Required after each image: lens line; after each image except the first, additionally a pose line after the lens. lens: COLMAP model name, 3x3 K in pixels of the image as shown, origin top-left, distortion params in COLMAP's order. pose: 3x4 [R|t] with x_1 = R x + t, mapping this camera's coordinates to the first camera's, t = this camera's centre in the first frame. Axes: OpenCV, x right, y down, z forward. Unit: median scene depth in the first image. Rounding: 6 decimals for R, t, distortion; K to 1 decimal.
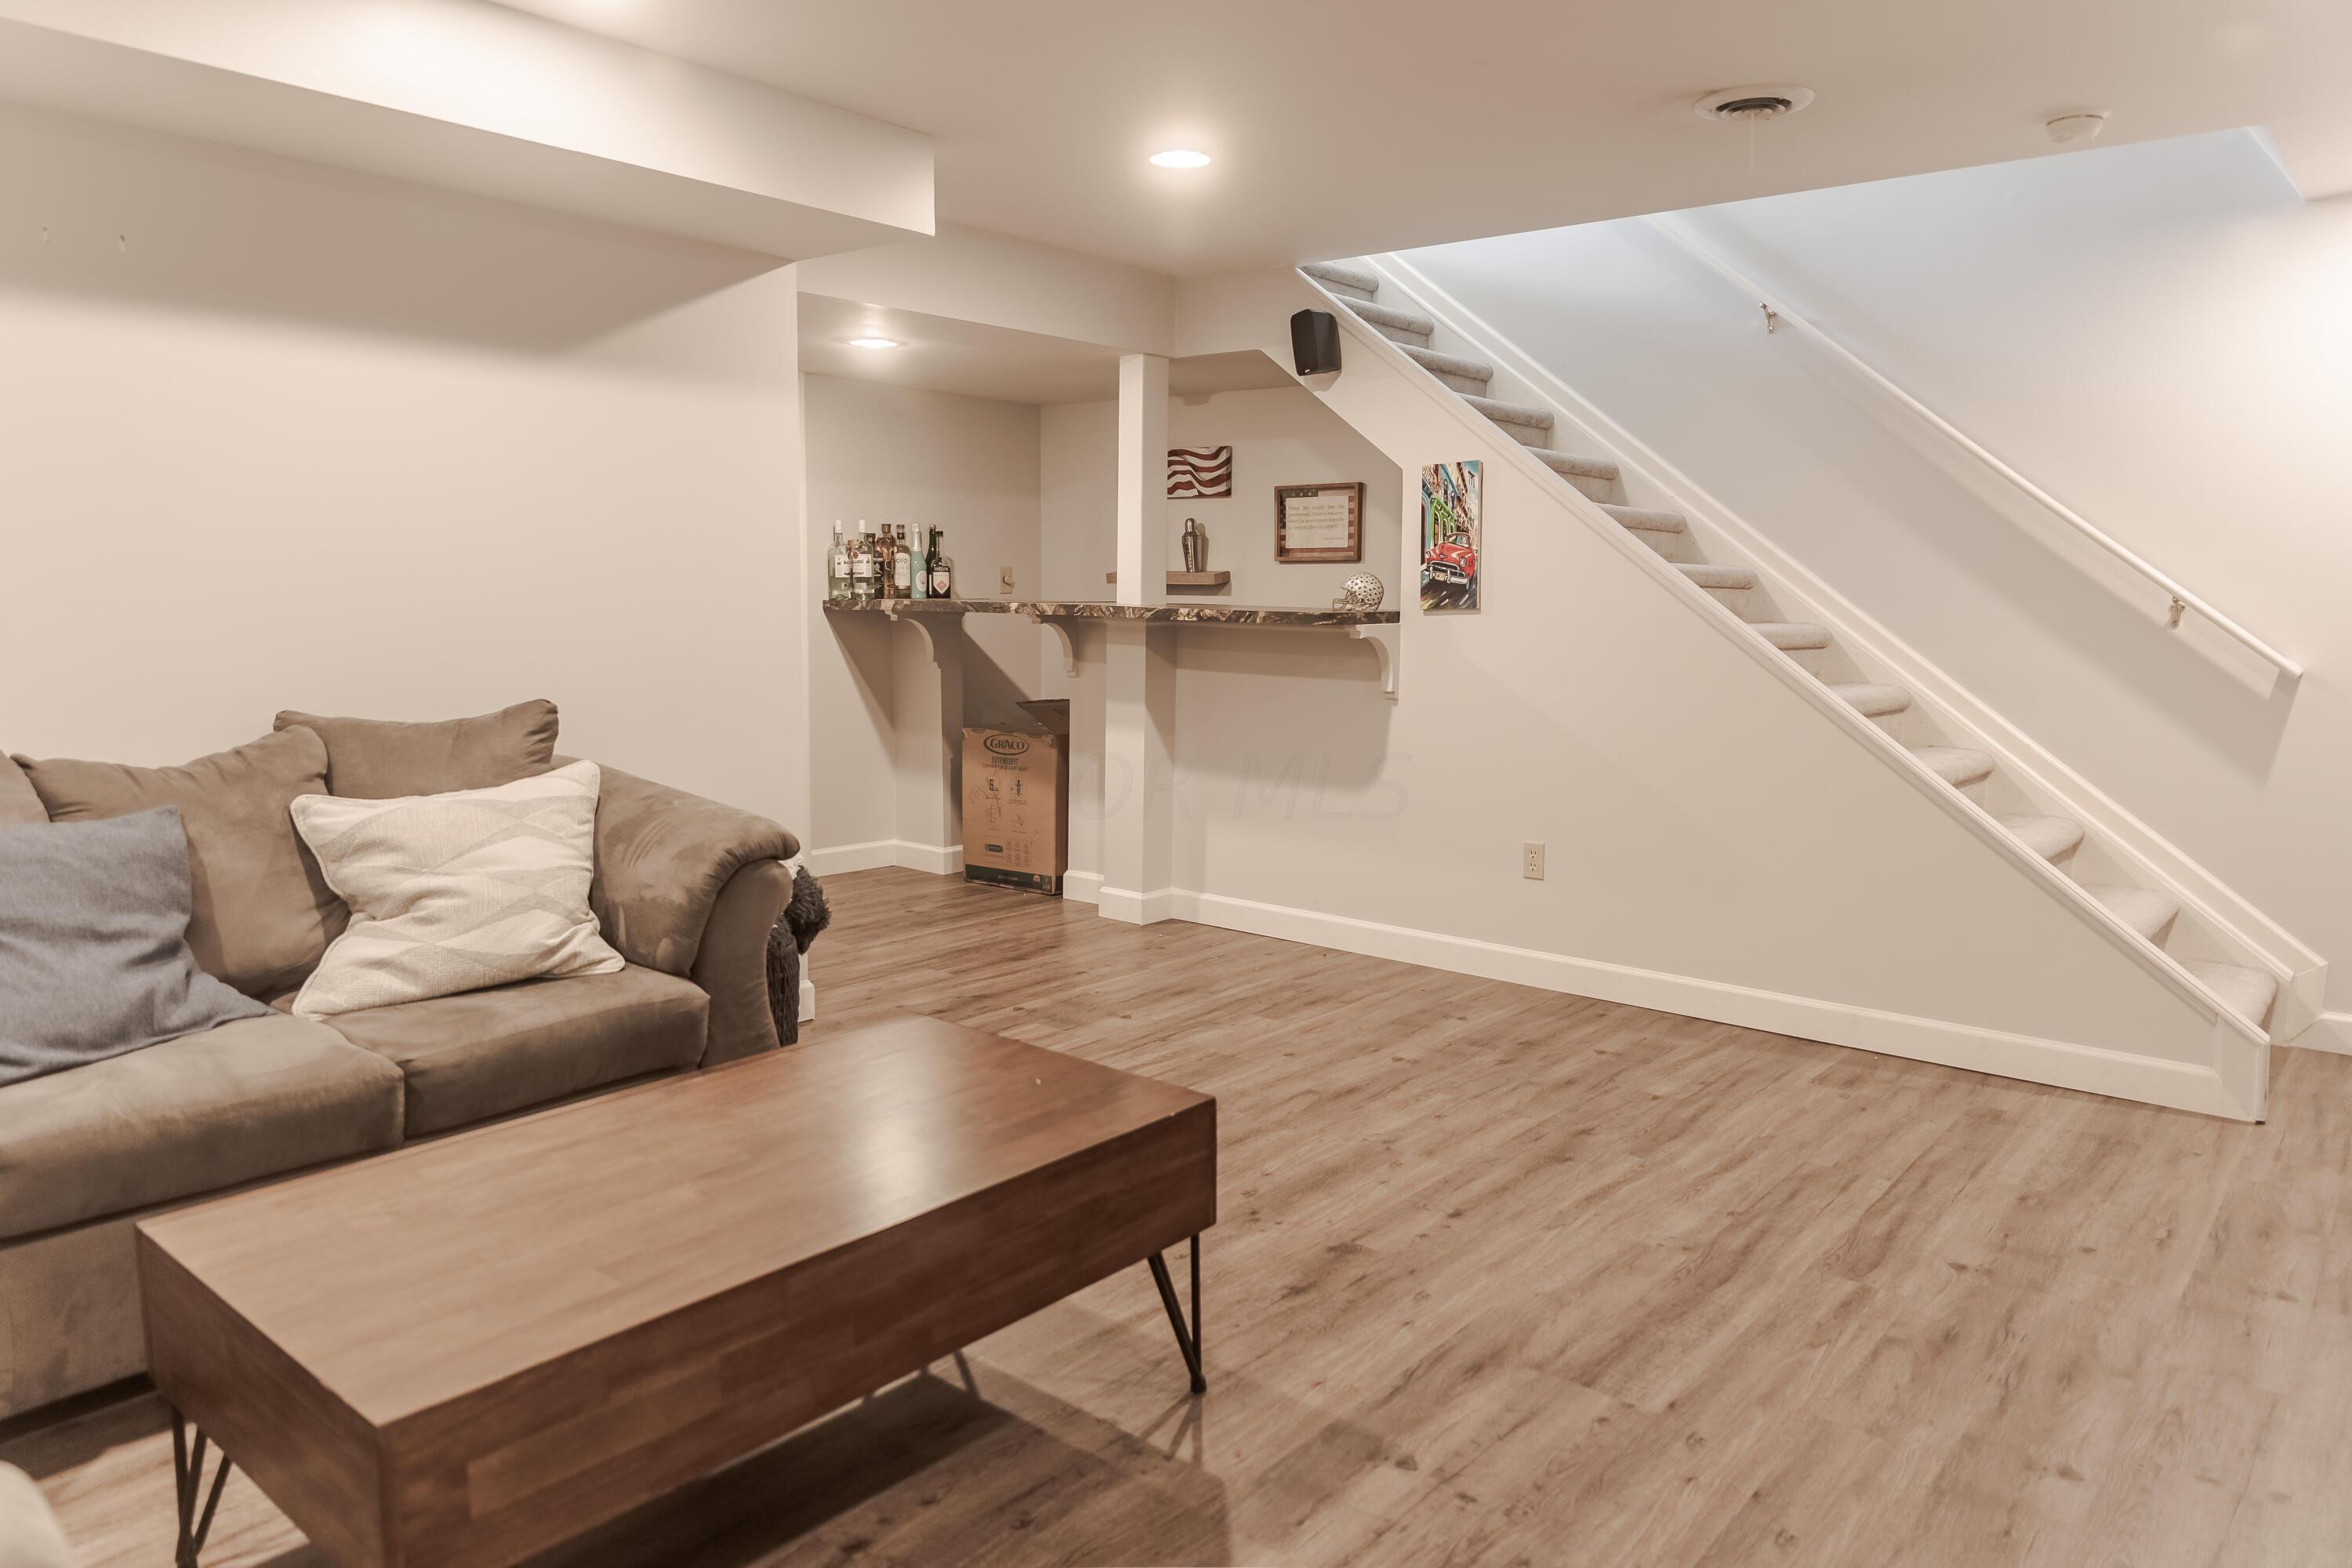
lens RADIAL K [[1574.9, 0, 1172.6], [0, 1574.9, 782.3], [0, 0, 1]] dist [-0.000400, 0.001000]
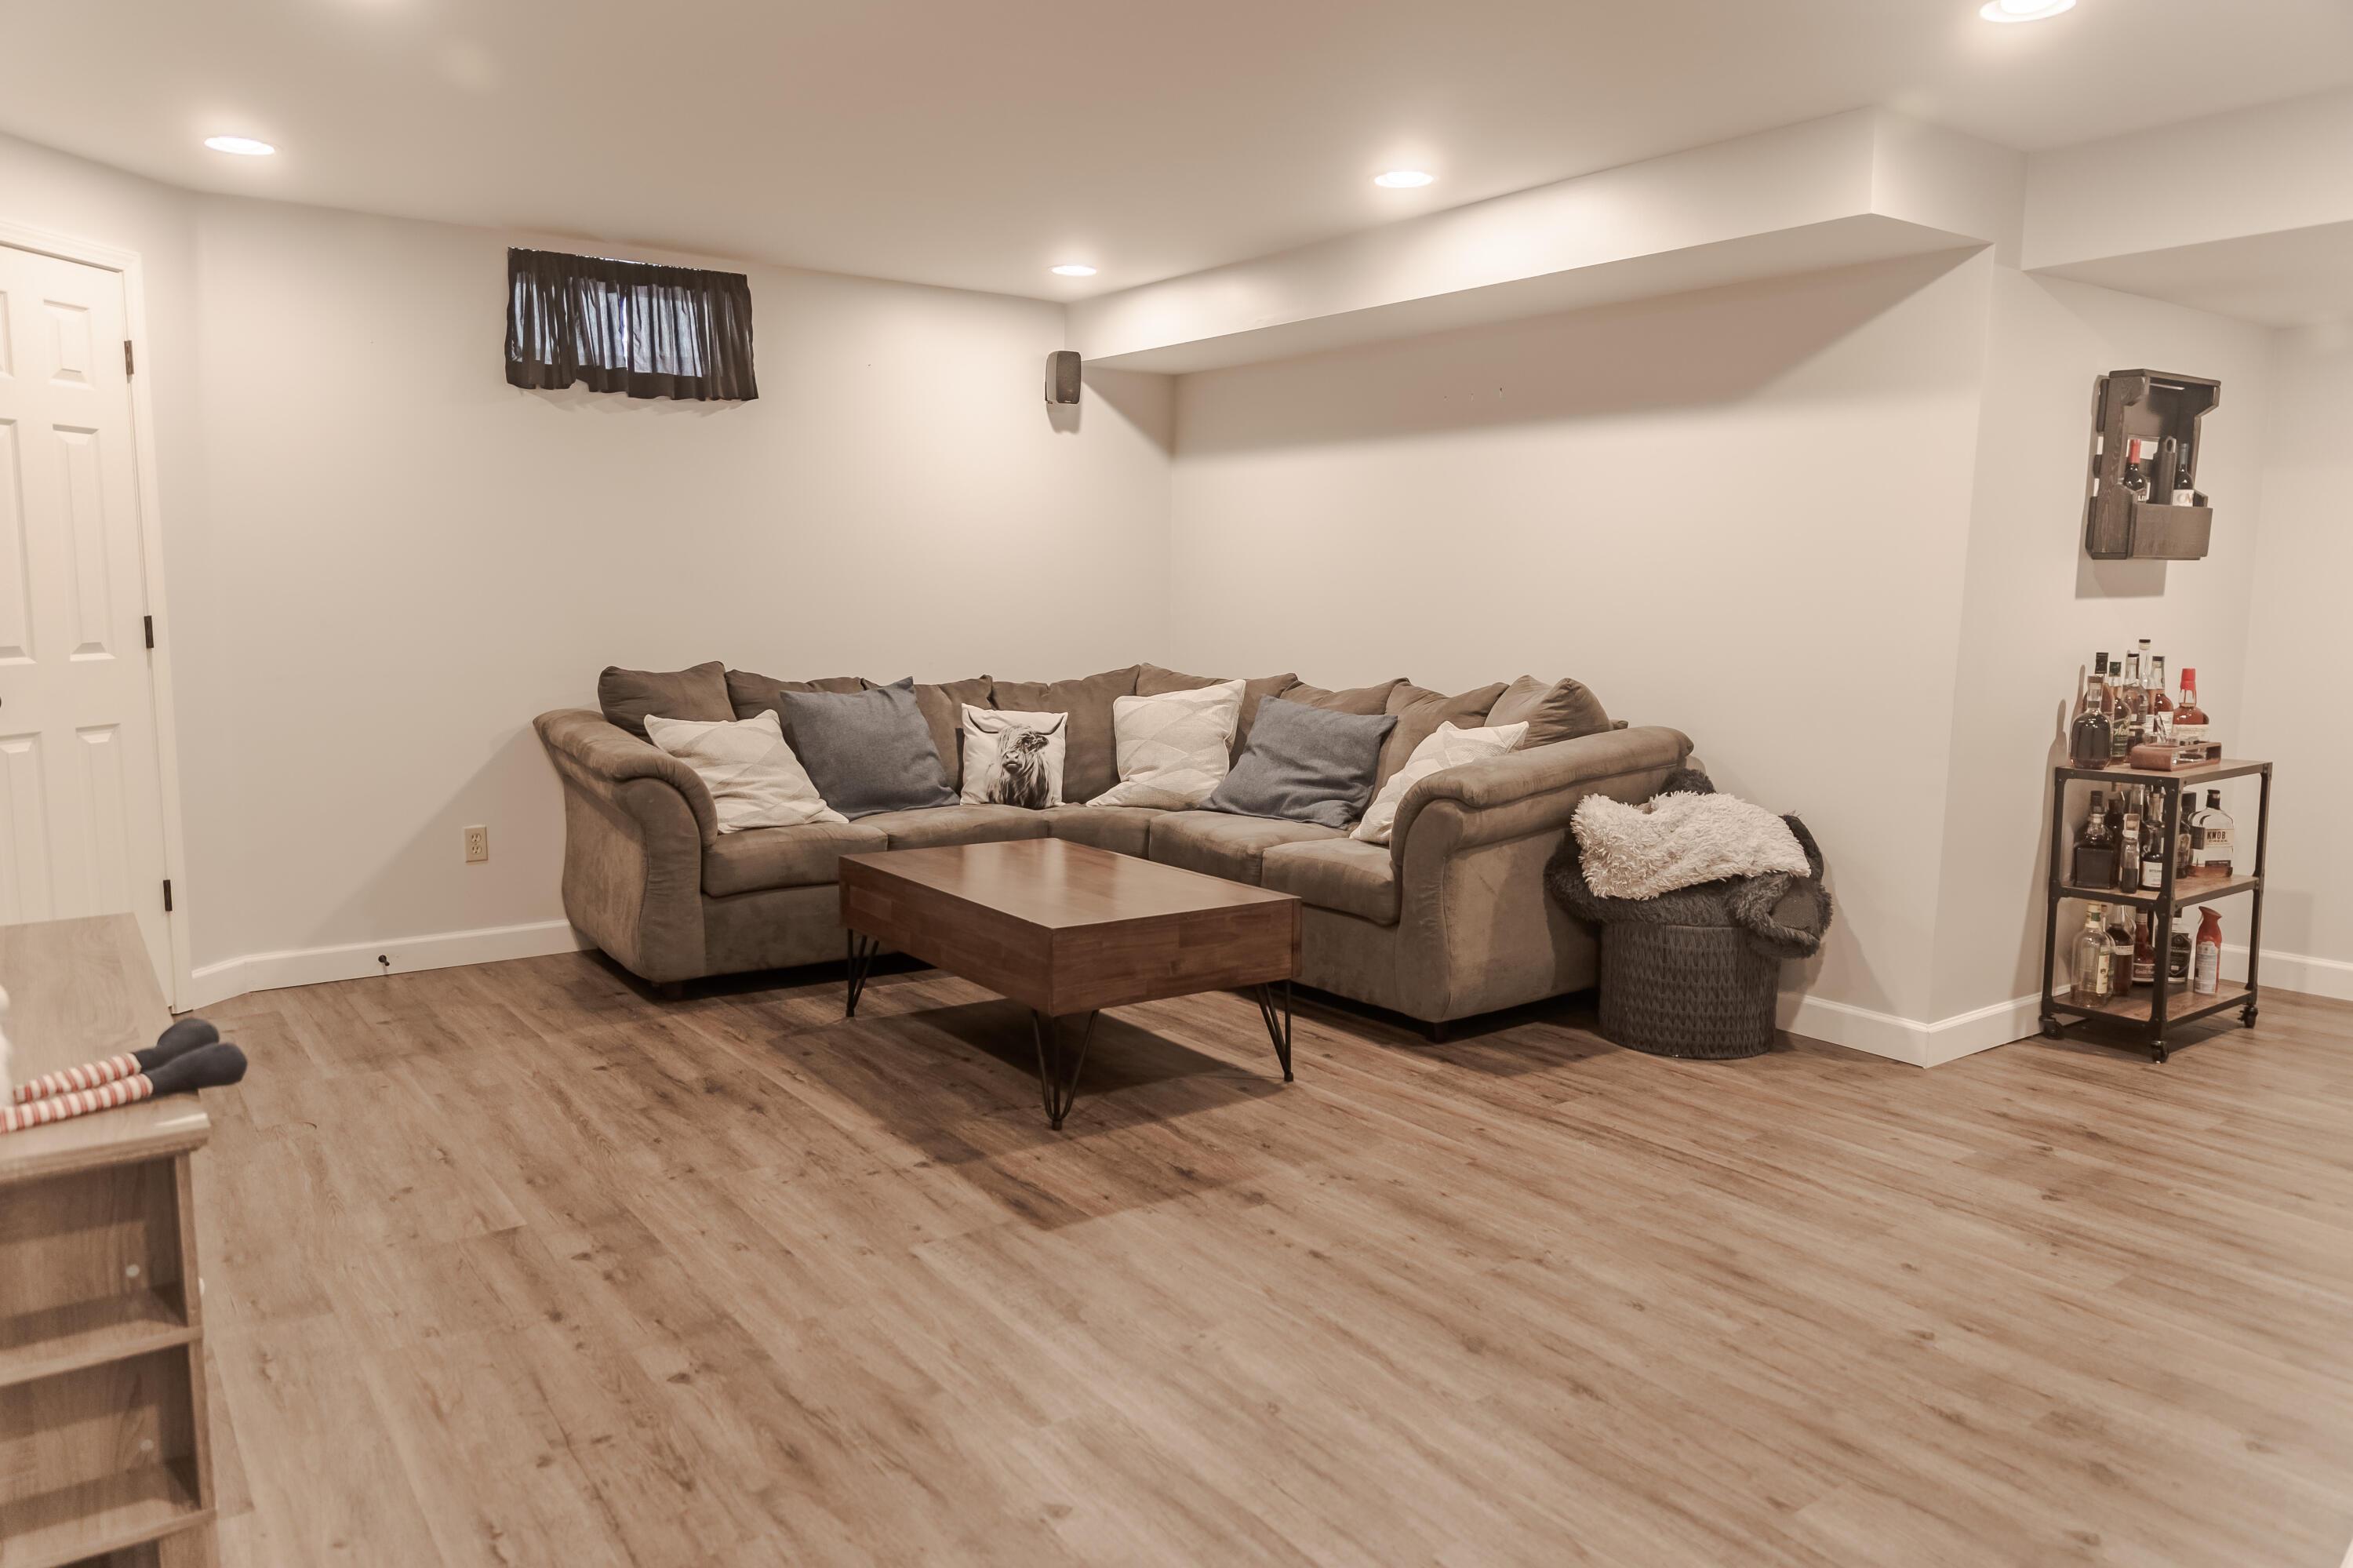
lens RADIAL K [[1575.6, 0, 1174.7], [0, 1575.6, 781.3], [0, 0, 1]] dist [-0.000400, 0.001000]
pose [[-0.244844, 0.110708, -0.963221, 1.195332], [-0.135307, 0.979836, 0.147012, -0.144324], [0.960075, 0.166326, -0.224928, 1.202275]]
